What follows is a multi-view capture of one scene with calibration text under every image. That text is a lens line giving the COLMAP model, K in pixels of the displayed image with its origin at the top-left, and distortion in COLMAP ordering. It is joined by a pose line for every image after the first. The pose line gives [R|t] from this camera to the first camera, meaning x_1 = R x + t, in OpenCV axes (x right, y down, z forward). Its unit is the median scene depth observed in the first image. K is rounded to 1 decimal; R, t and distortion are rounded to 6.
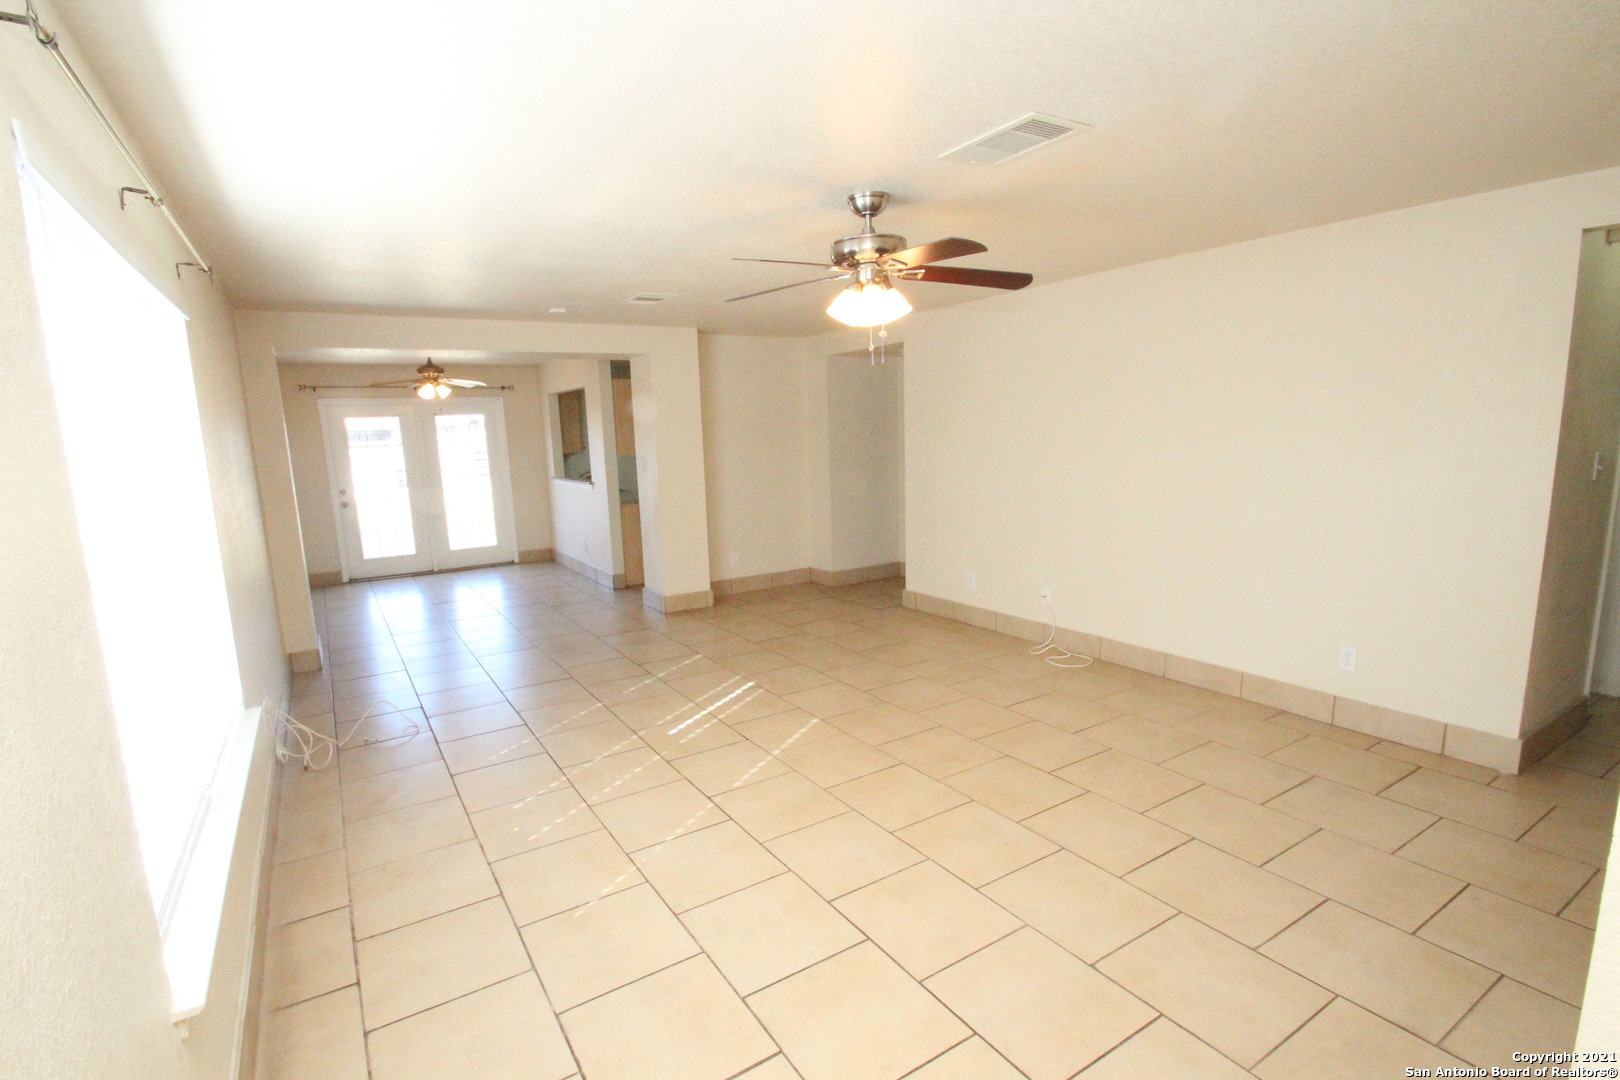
lens RADIAL K [[736.3, 0, 805.4], [0, 736.3, 550.2], [0, 0, 1]] dist [0.001557, -0.007672]
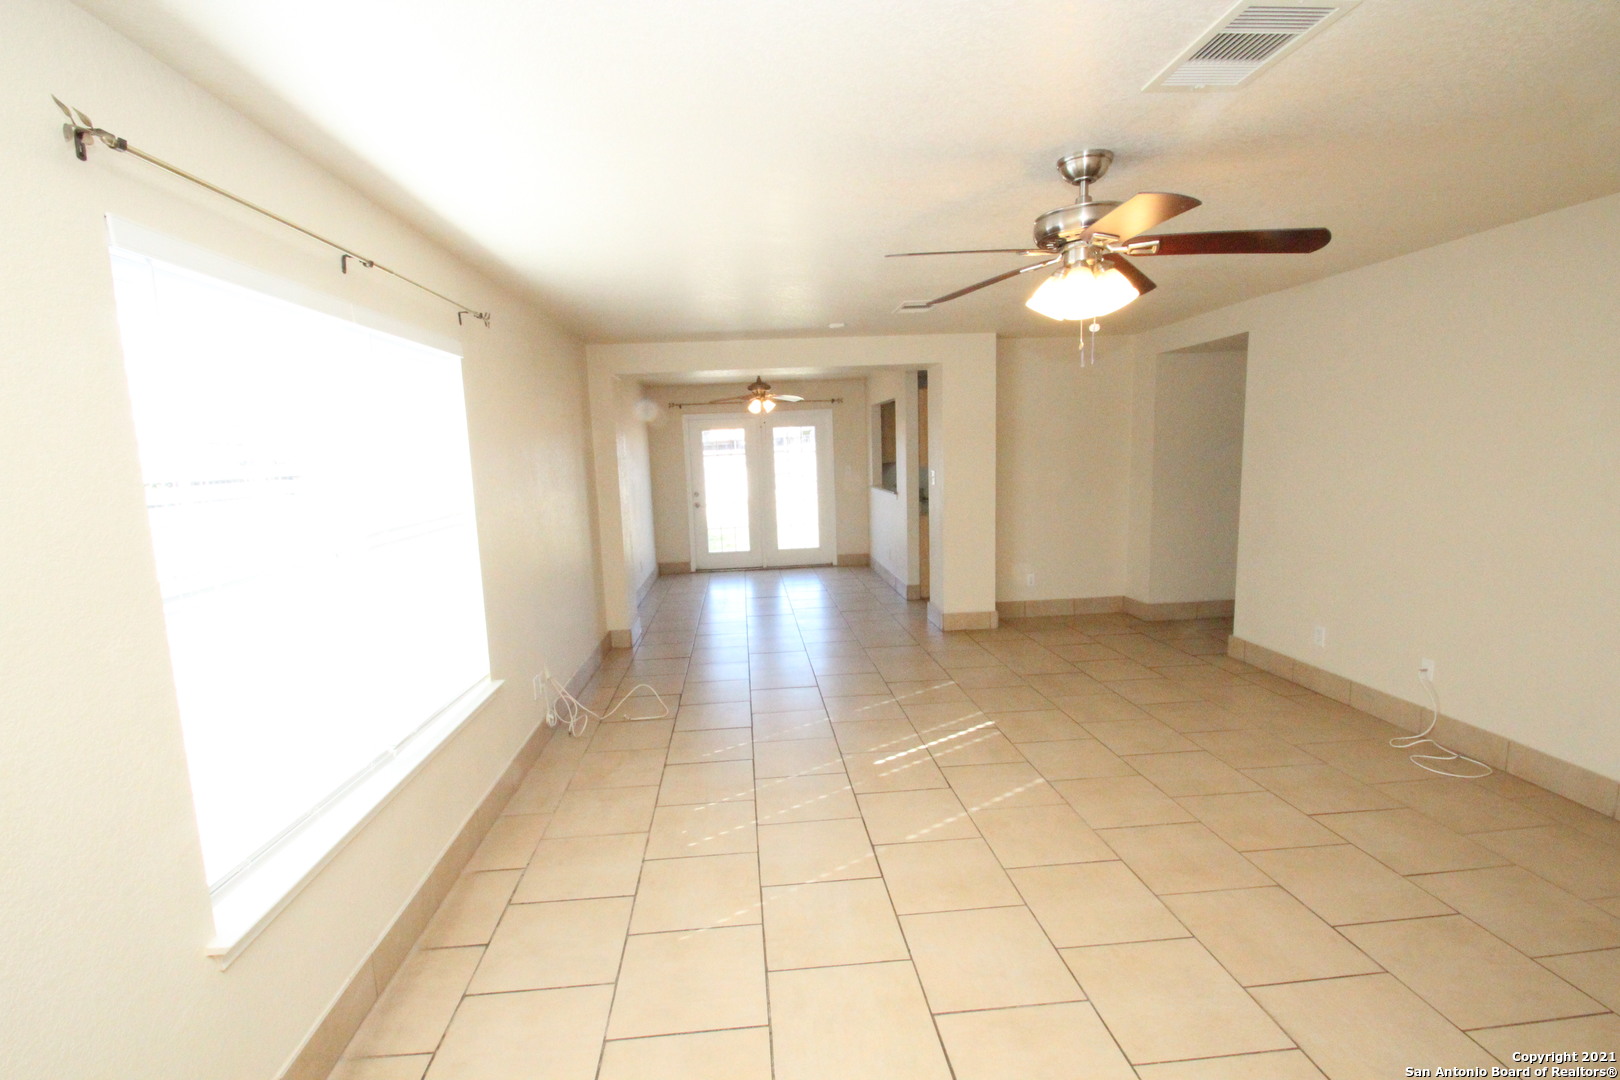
lens RADIAL K [[736.3, 0, 796.1], [0, 736.3, 554.5], [0, 0, 1]] dist [0.001557, -0.007672]
pose [[0.888575, 0.066710, -0.453856, 0.098583], [-0.068867, 0.997556, 0.011796, -0.017271], [0.453534, 0.020774, 0.890997, 0.072797]]
